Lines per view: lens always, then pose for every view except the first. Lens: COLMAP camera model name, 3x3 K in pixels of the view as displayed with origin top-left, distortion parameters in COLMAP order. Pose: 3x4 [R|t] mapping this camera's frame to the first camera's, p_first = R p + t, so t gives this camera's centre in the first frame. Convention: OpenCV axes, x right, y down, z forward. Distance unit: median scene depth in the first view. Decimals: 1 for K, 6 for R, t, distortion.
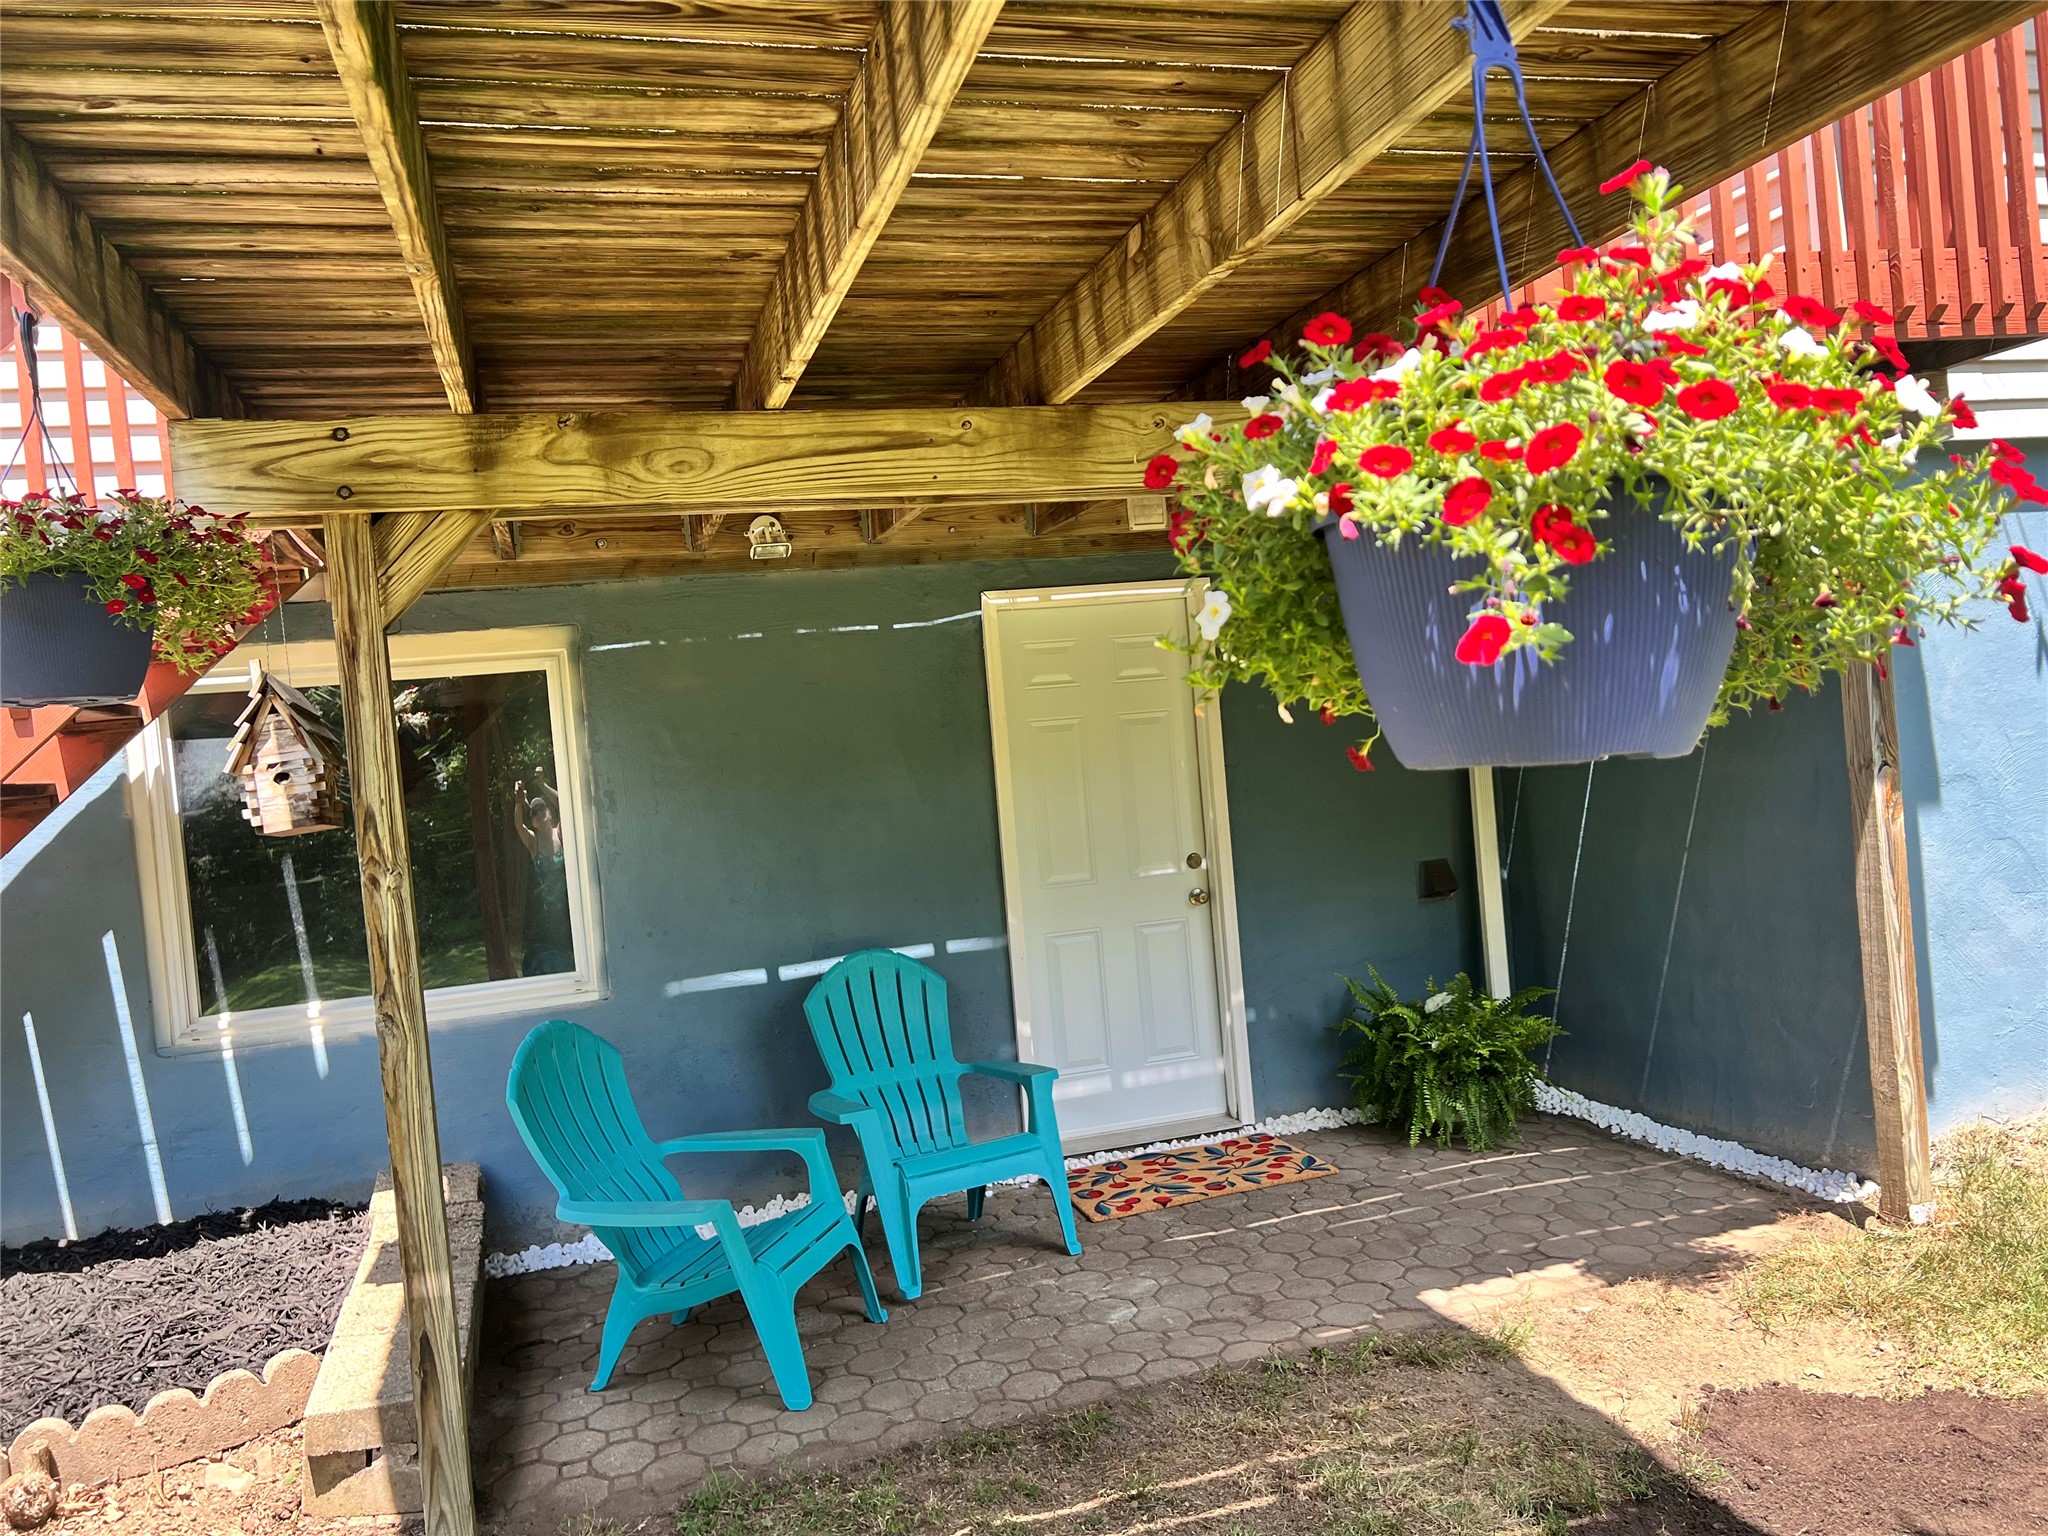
lens RADIAL K [[1548.5, 0, 1027.0], [0, 1548.5, 762.0], [0, 0, 1]] dist [0.047173, -0.030982]
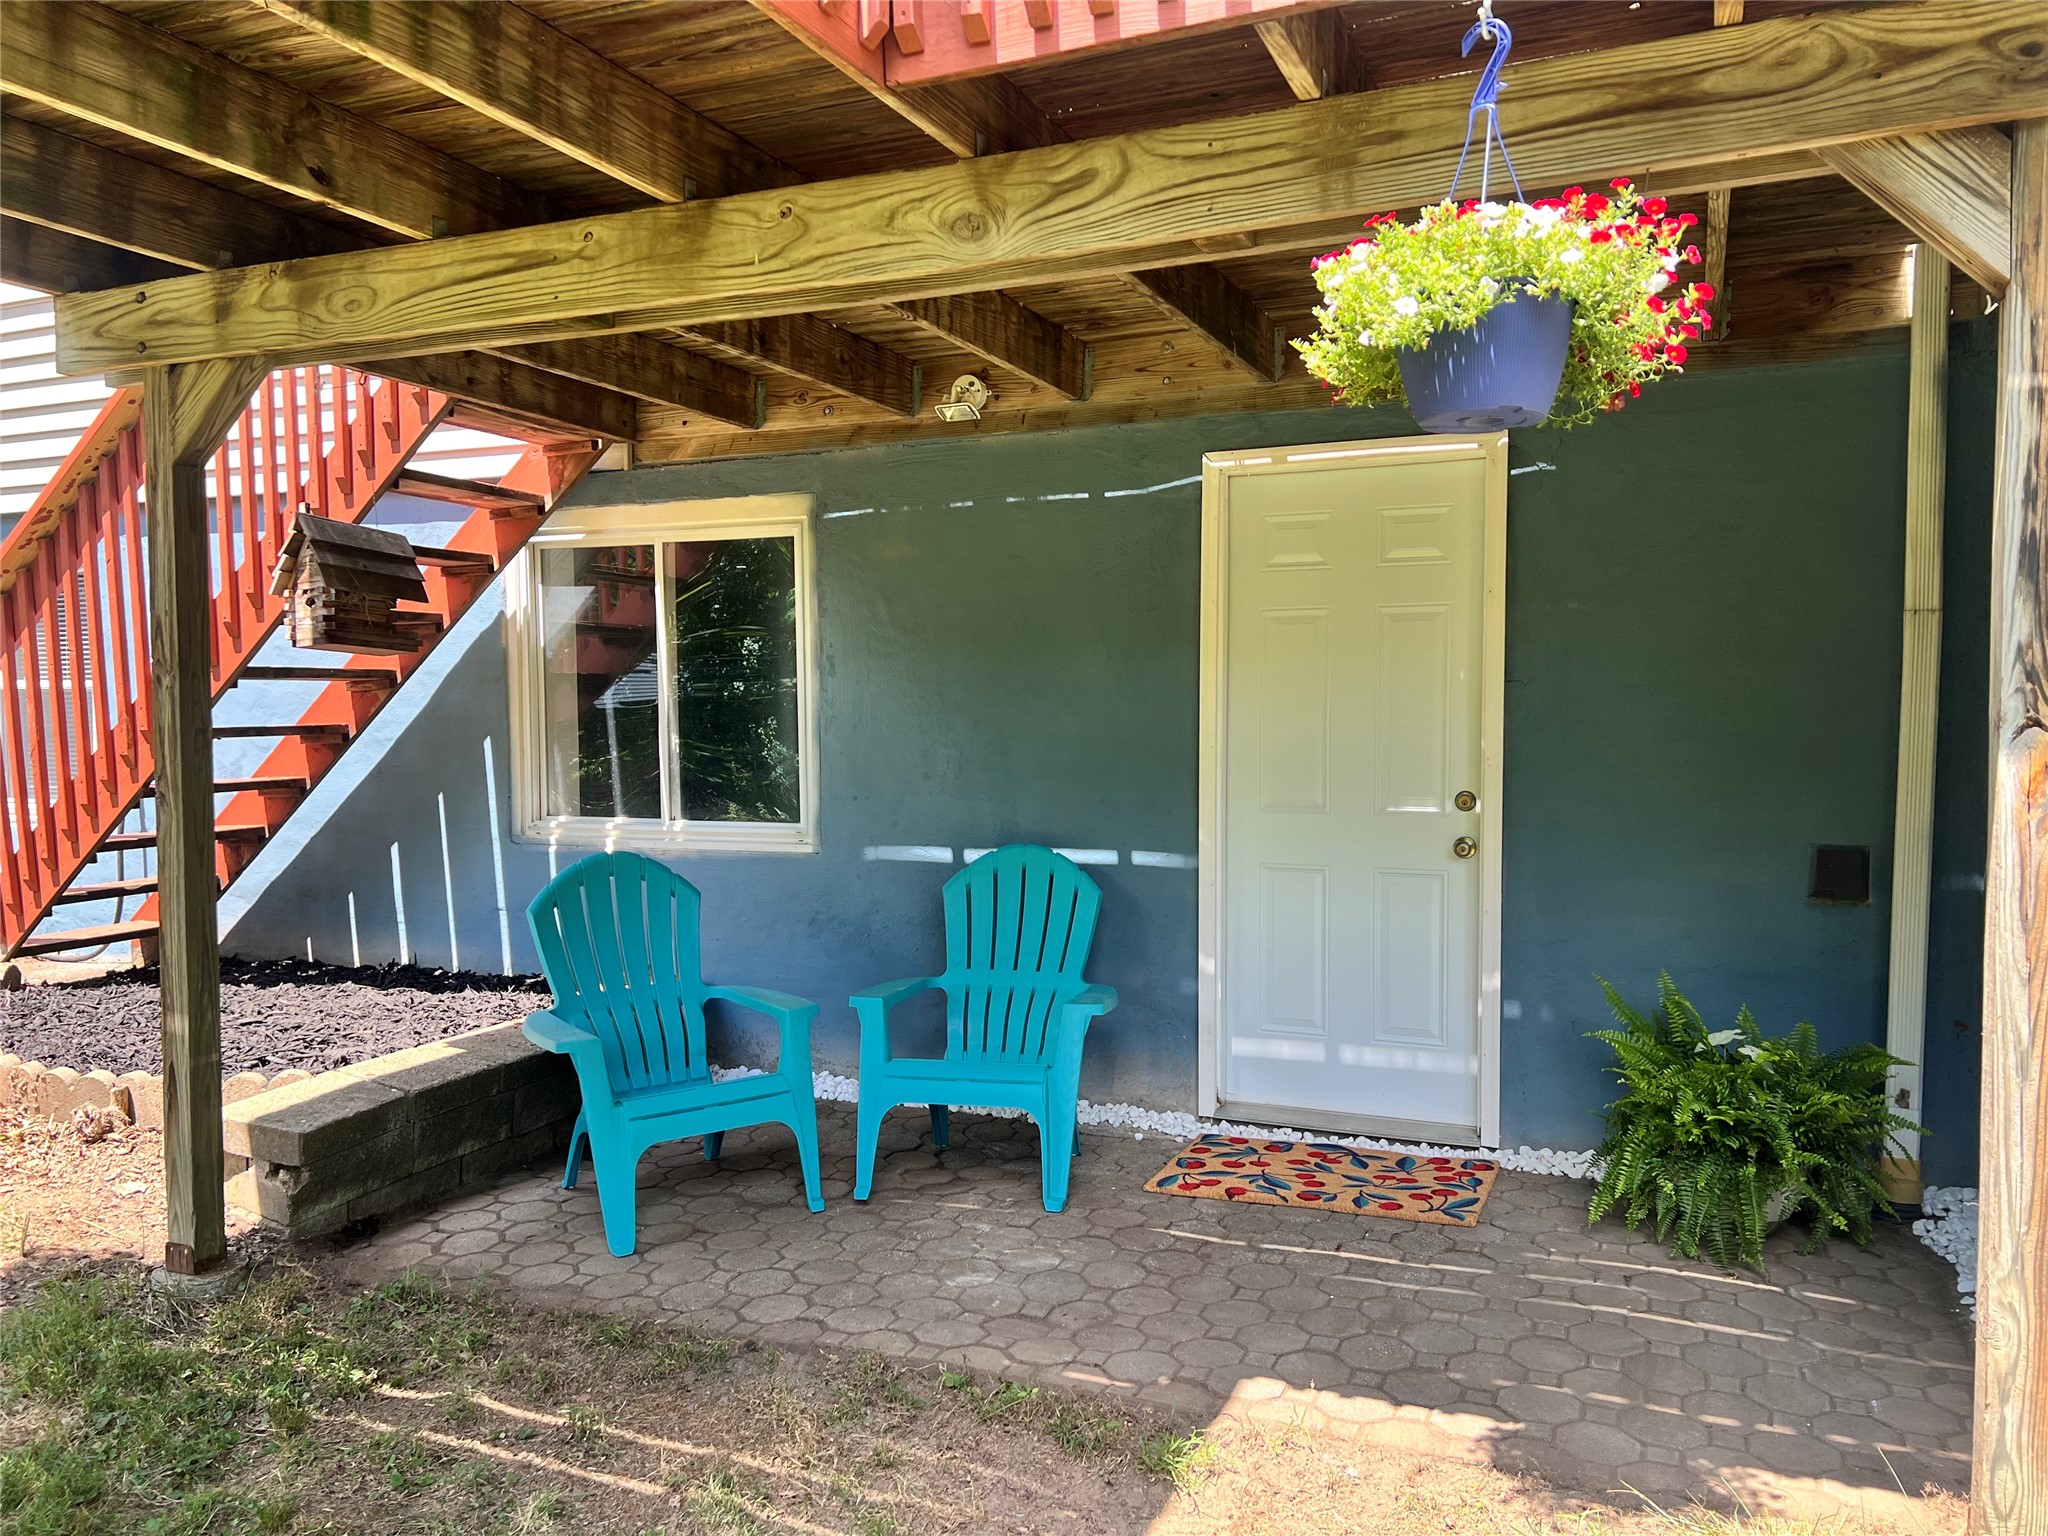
lens RADIAL K [[1548.5, 0, 1022.8], [0, 1548.5, 764.2], [0, 0, 1]] dist [0.047173, -0.030982]
pose [[0.763952, 0.106626, -0.636403, 0.504032], [-0.070805, 0.994150, 0.081569, -0.002311], [0.641377, -0.017254, 0.767032, 0.301461]]
